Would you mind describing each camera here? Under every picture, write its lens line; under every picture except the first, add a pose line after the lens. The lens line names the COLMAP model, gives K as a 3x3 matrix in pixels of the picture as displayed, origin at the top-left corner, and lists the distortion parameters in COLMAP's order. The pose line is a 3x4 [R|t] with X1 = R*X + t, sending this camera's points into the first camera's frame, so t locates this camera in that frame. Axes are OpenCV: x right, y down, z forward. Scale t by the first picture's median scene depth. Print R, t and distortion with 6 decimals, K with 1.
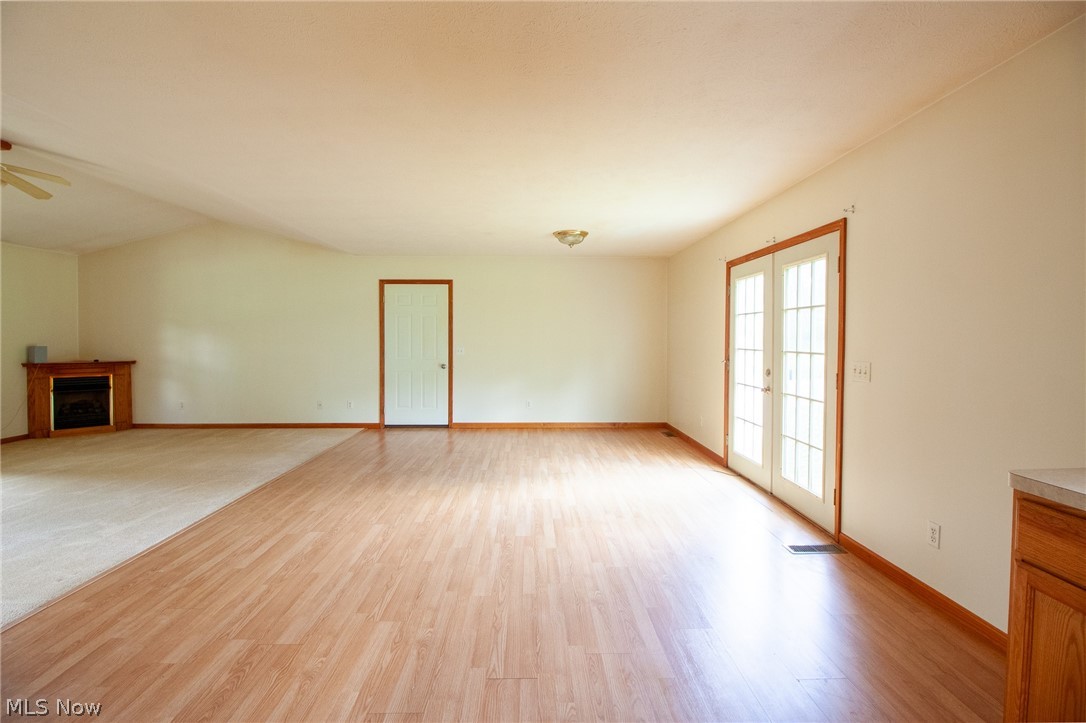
lens RADIAL K [[500.6, 0, 548.9], [0, 500.6, 351.4], [0, 0, 1]] dist [-0.001163, -0.011432]
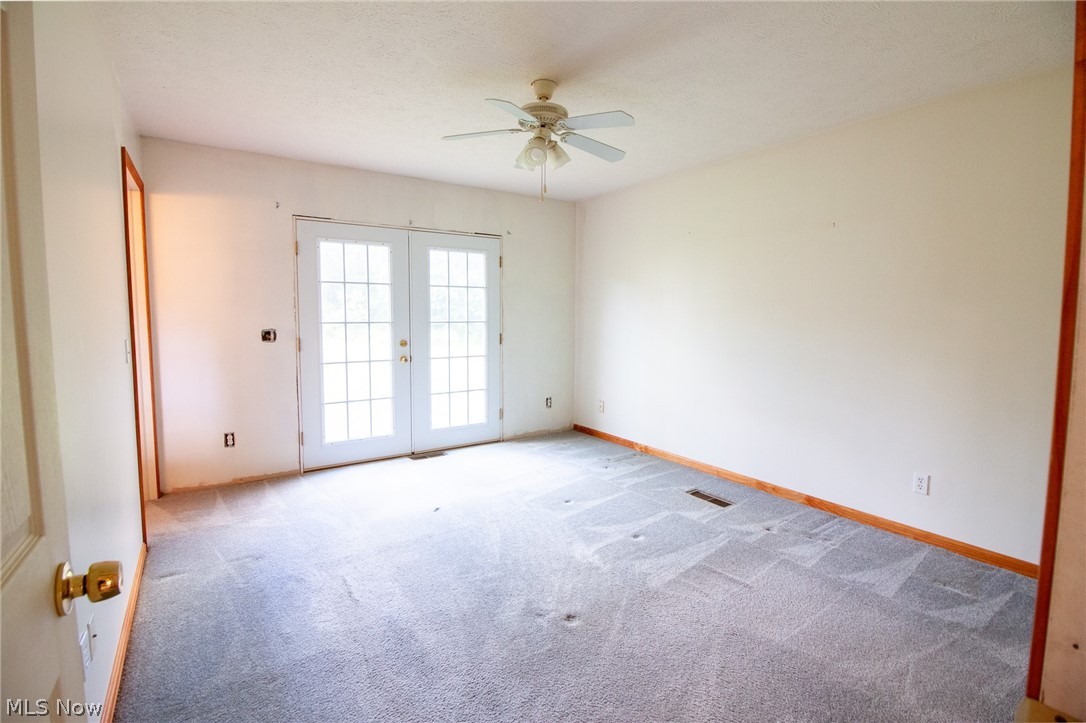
lens RADIAL K [[500.6, 0, 540.0], [0, 500.6, 350.3], [0, 0, 1]] dist [-0.001163, -0.011432]
pose [[-0.507970, -0.077066, 0.857921, -0.510786], [0.013833, 0.995131, 0.097582, -0.034554], [-0.861264, 0.061436, -0.504430, 1.063781]]
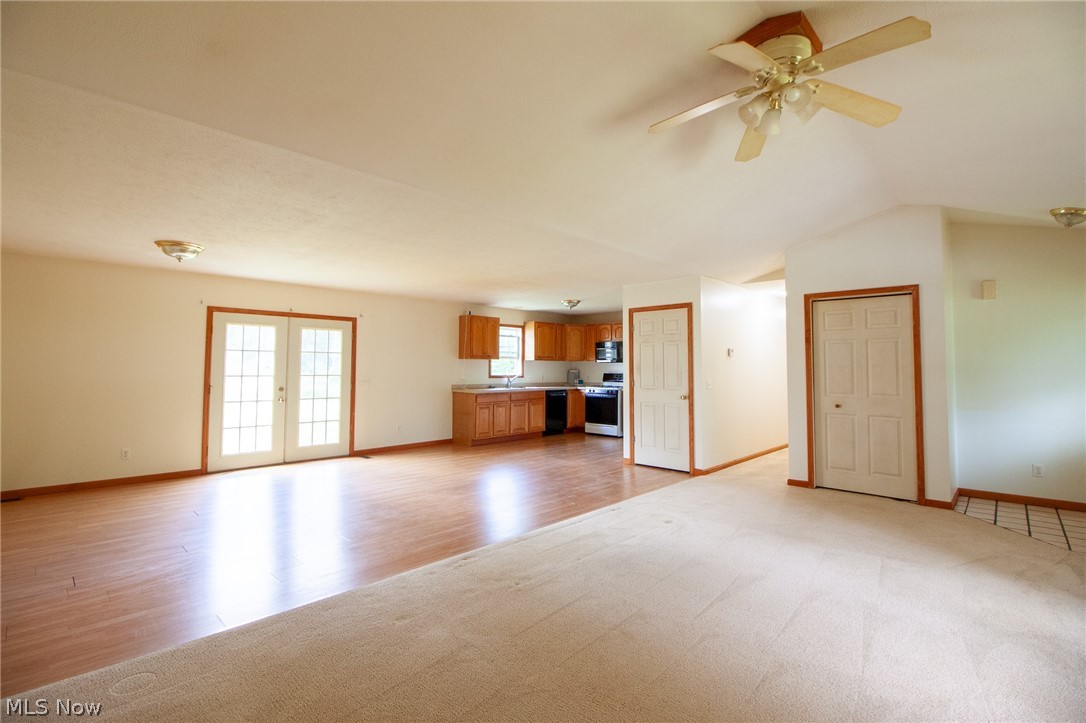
lens RADIAL K [[500.6, 0, 544.8], [0, 500.6, 338.2], [0, 0, 1]] dist [-0.001163, -0.011432]
pose [[-0.694865, 0.037900, 0.718141, -1.096323], [0.014160, 0.999138, -0.039028, -0.038470], [-0.719001, -0.016950, -0.694803, 1.253021]]
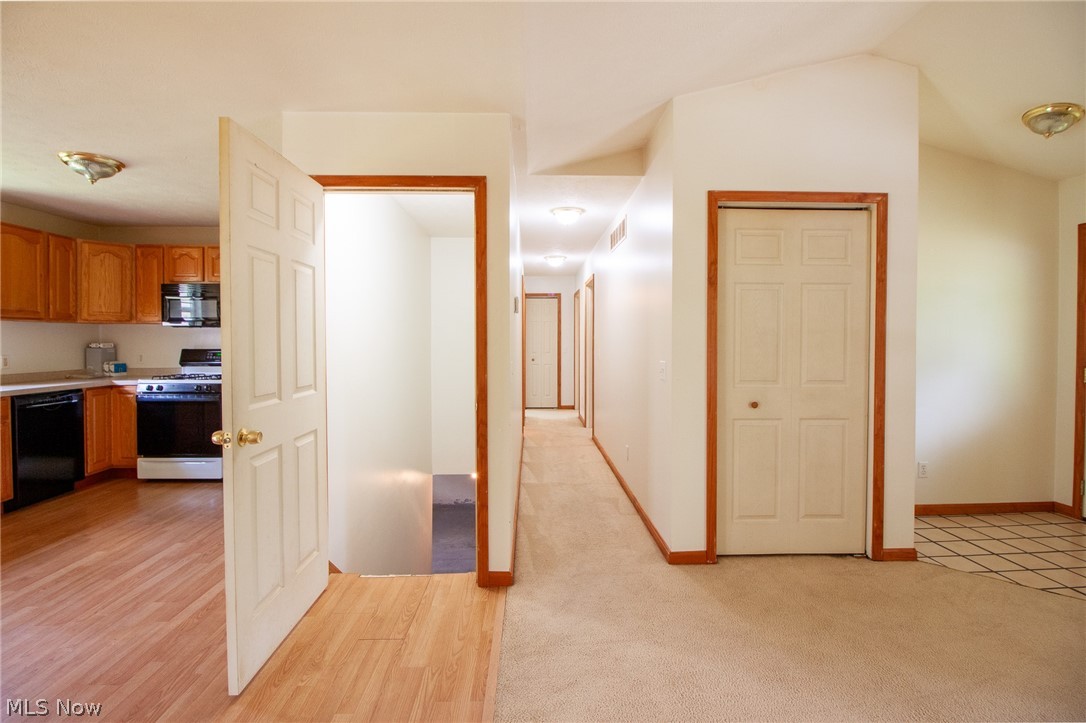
lens RADIAL K [[500.6, 0, 541.4], [0, 500.6, 345.7], [0, 0, 1]] dist [-0.001163, -0.011432]
pose [[-0.999910, -0.001167, 0.013329, -0.518774], [-0.000631, 0.999192, 0.040185, -0.018178], [-0.013365, 0.040173, -0.999103, 0.639865]]
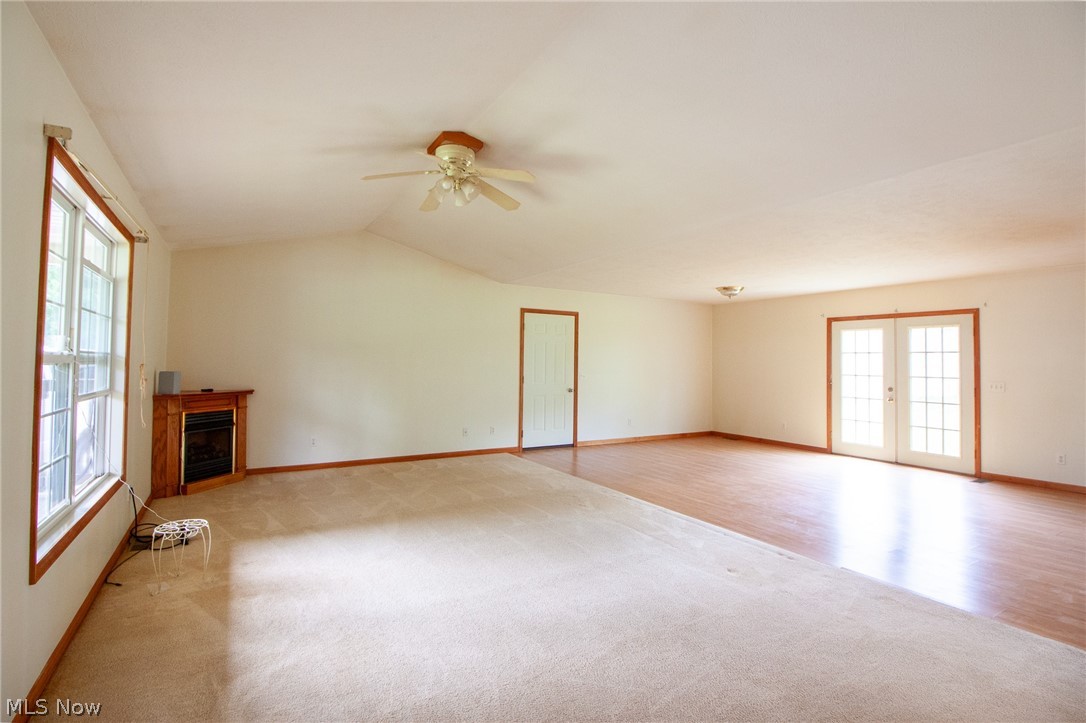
lens RADIAL K [[500.6, 0, 556.6], [0, 500.6, 355.0], [0, 0, 1]] dist [-0.001163, -0.011432]
pose [[0.871662, 0.018557, 0.489757, -1.108904], [0.001128, 0.999204, -0.039867, -0.005515], [-0.490107, 0.035303, 0.870947, 0.079359]]
